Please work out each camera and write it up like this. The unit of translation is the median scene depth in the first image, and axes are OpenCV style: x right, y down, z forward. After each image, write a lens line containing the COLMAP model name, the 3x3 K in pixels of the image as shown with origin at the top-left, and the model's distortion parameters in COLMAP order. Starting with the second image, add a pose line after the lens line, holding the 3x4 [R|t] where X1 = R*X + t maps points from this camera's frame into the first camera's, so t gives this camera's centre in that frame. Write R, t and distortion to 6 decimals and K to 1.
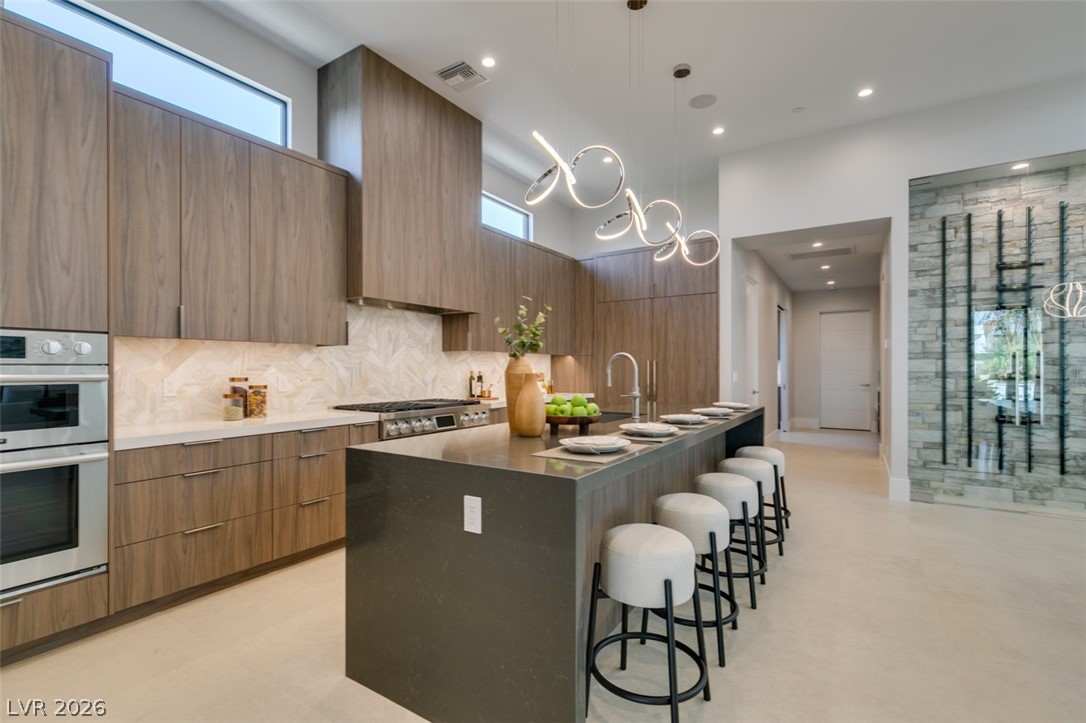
lens RADIAL K [[491.9, 0, 541.2], [0, 491.9, 367.1], [0, 0, 1]] dist [0.015885, -0.010250]
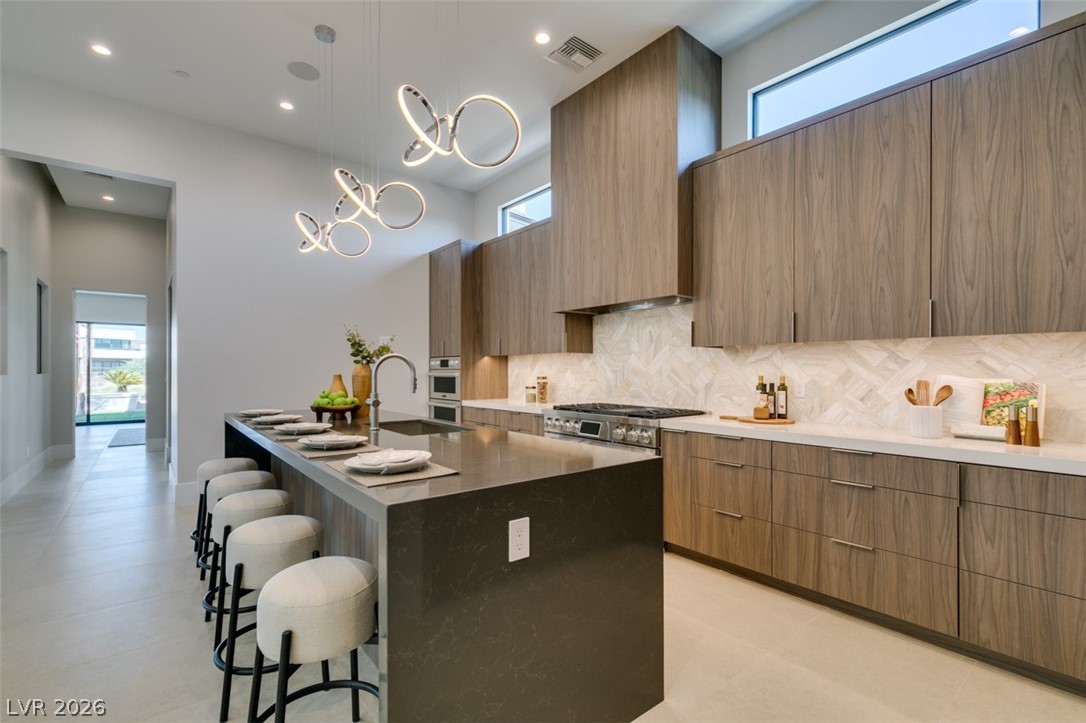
lens RADIAL K [[491.9, 0, 541.2], [0, 491.9, 367.1], [0, 0, 1]] dist [0.015885, -0.010250]
pose [[-0.310223, -0.010148, -0.950610, 0.681952], [-0.001828, 0.999948, -0.010079, 0.004654], [0.950662, -0.001389, -0.310226, 1.138853]]
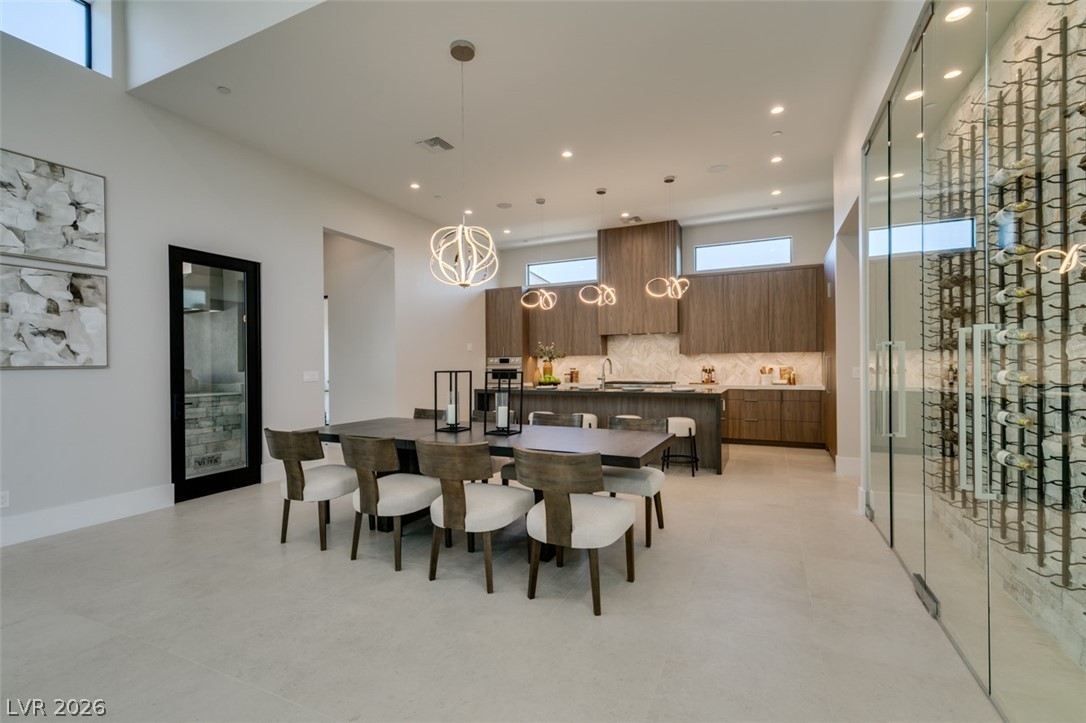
lens RADIAL K [[491.9, 0, 541.2], [0, 491.9, 367.1], [0, 0, 1]] dist [0.015885, -0.010250]
pose [[0.136611, 0.002853, -0.990621, 1.655701], [0.009570, 0.999945, 0.004200, 0.000739], [0.990579, -0.010054, 0.136576, 0.331706]]
